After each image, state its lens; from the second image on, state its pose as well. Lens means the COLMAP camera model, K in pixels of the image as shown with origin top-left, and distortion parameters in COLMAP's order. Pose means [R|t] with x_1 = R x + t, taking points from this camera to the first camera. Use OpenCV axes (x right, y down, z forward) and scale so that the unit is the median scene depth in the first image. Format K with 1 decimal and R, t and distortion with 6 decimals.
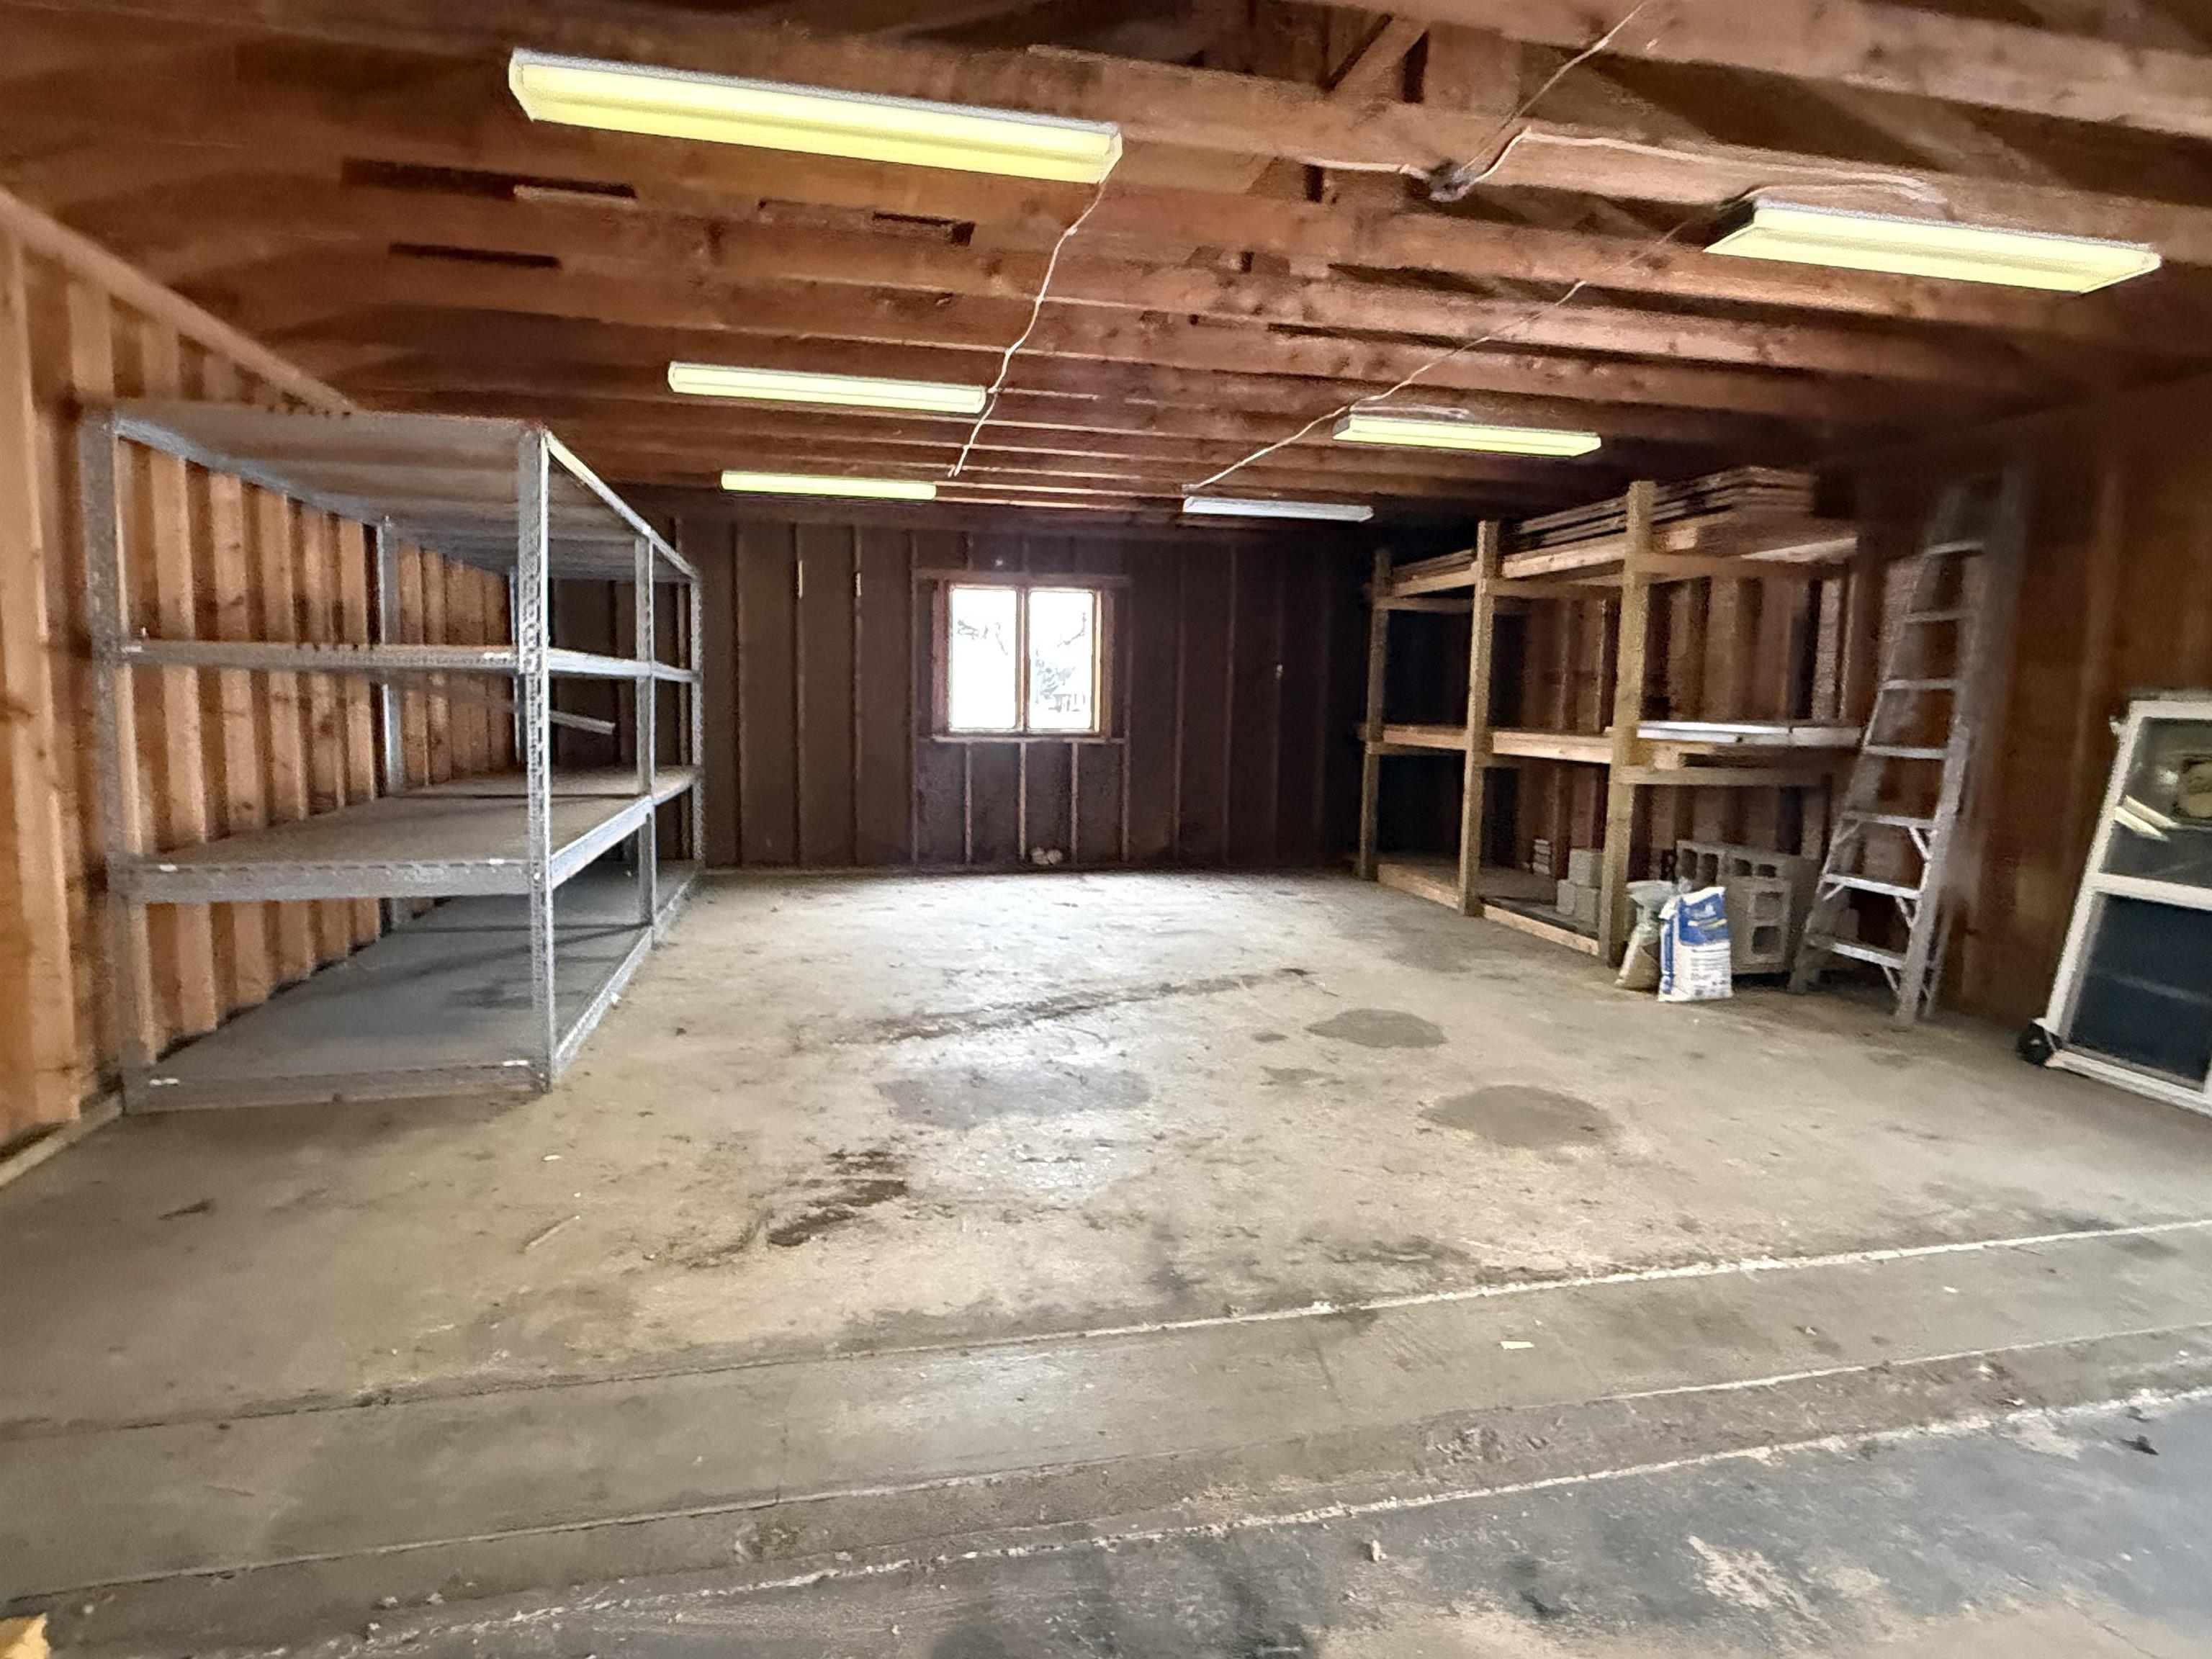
lens RADIAL K [[1228.6, 0, 1107.2], [0, 1228.6, 824.0], [0, 0, 1]] dist [0.009899, -0.000752]
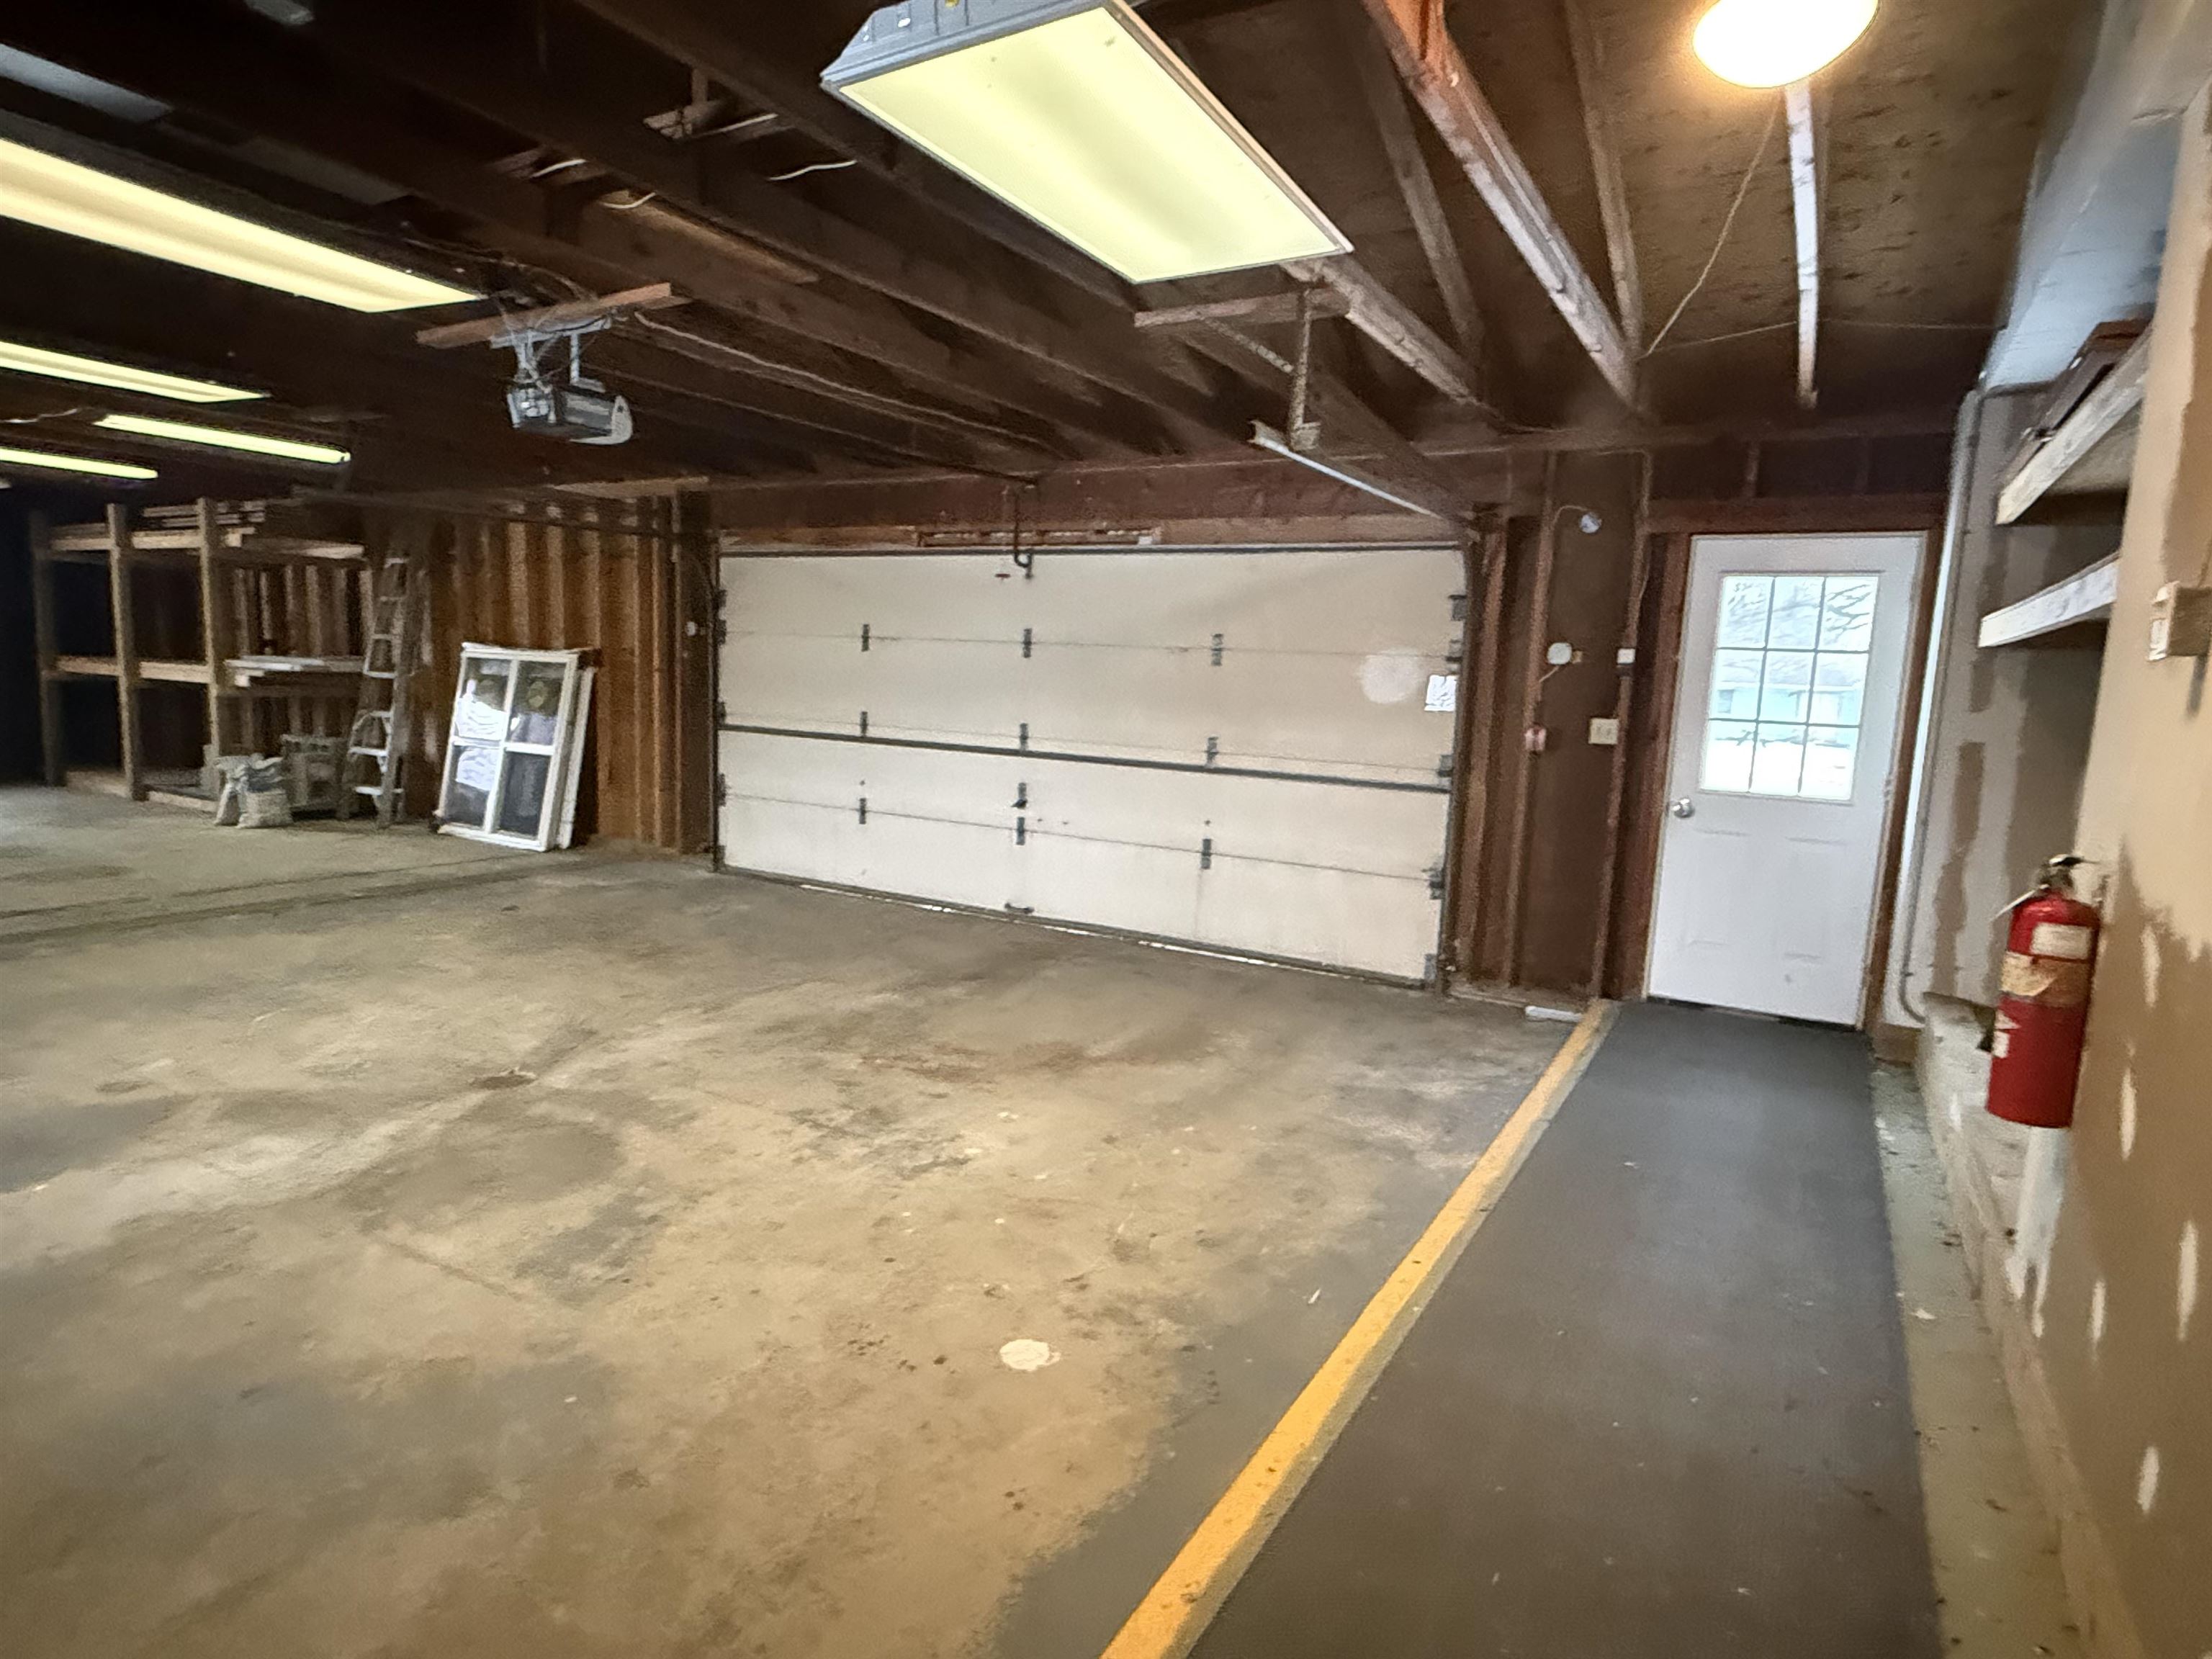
lens RADIAL K [[1228.6, 0, 1100.9], [0, 1228.6, 826.1], [0, 0, 1]] dist [0.009899, -0.000752]
pose [[0.684111, -0.081590, 0.724800, 0.045875], [0.047444, 0.996597, 0.067406, 0.078531], [-0.727833, -0.011726, 0.685654, -0.866212]]
